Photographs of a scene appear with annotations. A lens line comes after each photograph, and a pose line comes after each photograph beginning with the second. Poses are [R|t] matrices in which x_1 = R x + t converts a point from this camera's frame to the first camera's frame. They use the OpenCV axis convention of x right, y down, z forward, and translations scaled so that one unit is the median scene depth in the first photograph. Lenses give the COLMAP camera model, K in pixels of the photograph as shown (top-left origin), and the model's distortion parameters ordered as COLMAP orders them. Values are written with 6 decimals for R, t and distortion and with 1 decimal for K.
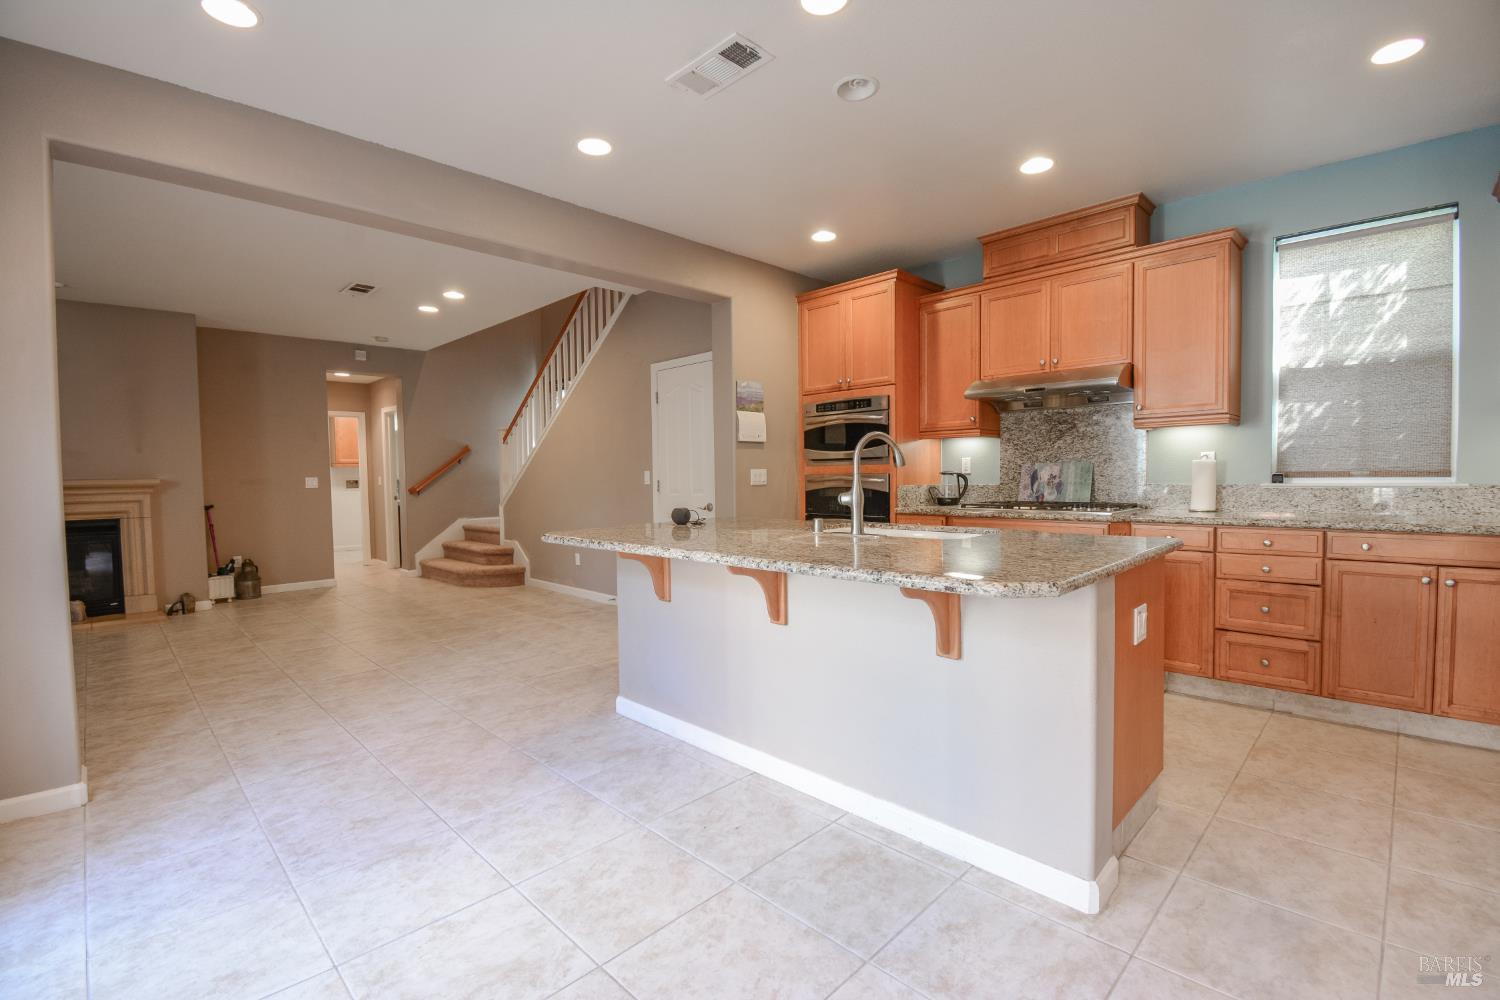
lens RADIAL K [[664.4, 0, 751.1], [0, 664.4, 500.6], [0, 0, 1]] dist [0.017347, -0.024819]
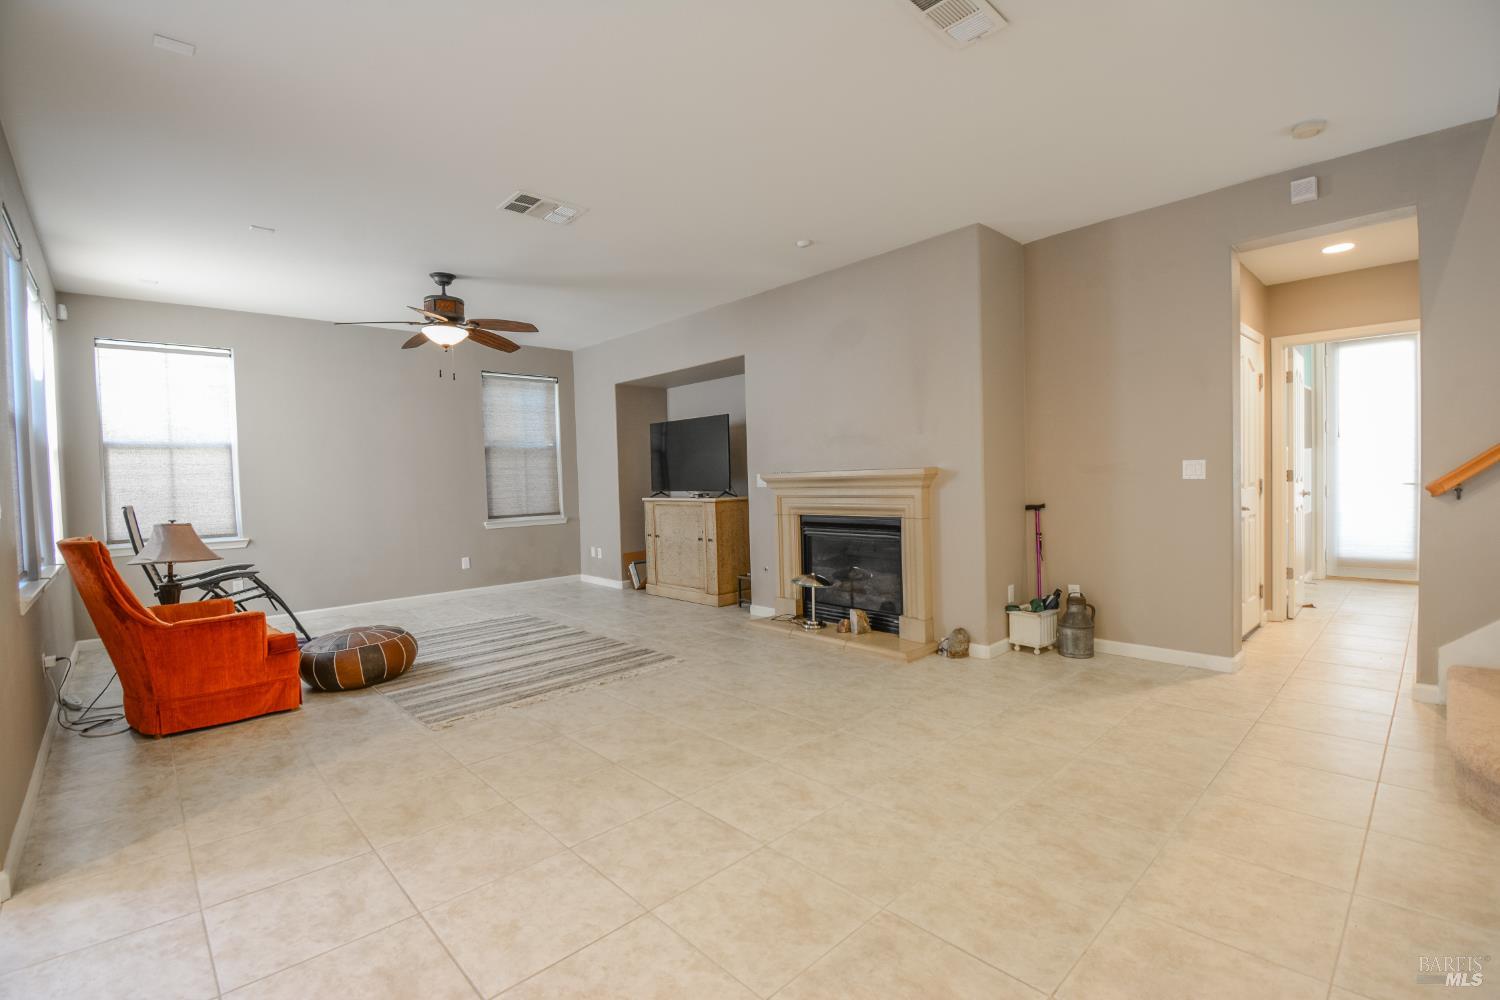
lens RADIAL K [[664.4, 0, 751.1], [0, 664.4, 500.6], [0, 0, 1]] dist [0.017347, -0.024819]
pose [[-0.026779, 0.048334, -0.998472, -0.229740], [-0.010168, 0.998766, 0.048621, -0.047601], [0.999590, 0.011454, -0.026255, 1.297488]]
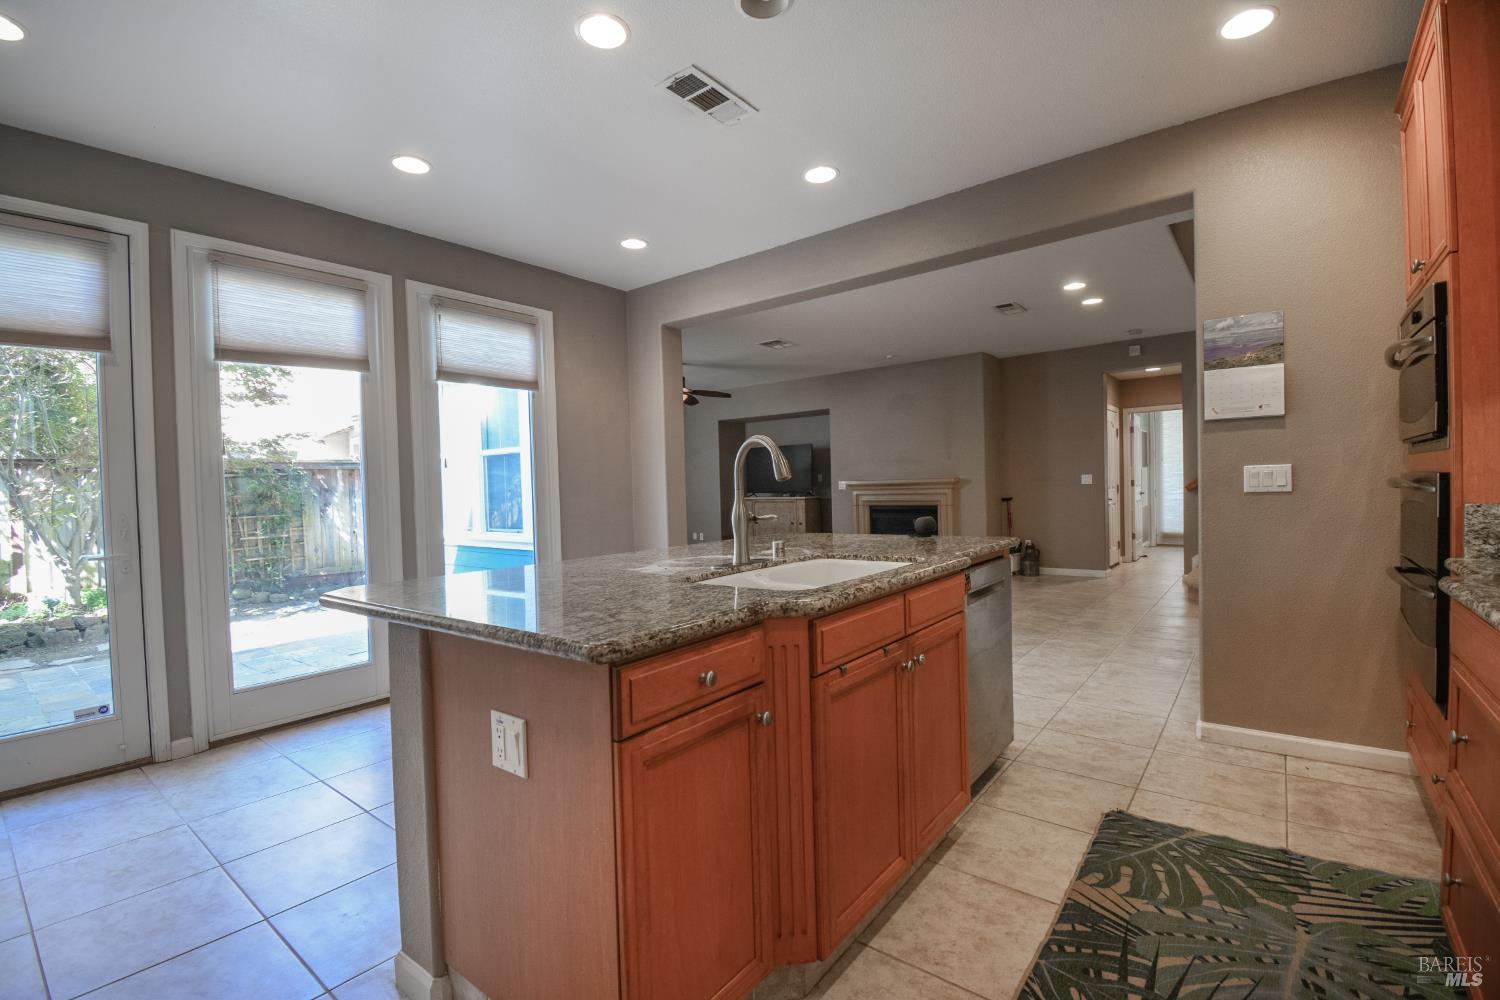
lens RADIAL K [[664.4, 0, 751.1], [0, 664.4, 500.6], [0, 0, 1]] dist [0.017347, -0.024819]
pose [[0.117229, 0.032901, -0.992560, 0.692010], [-0.013407, 0.999412, 0.031545, -0.037315], [0.993014, 0.009609, 0.117601, 0.650731]]
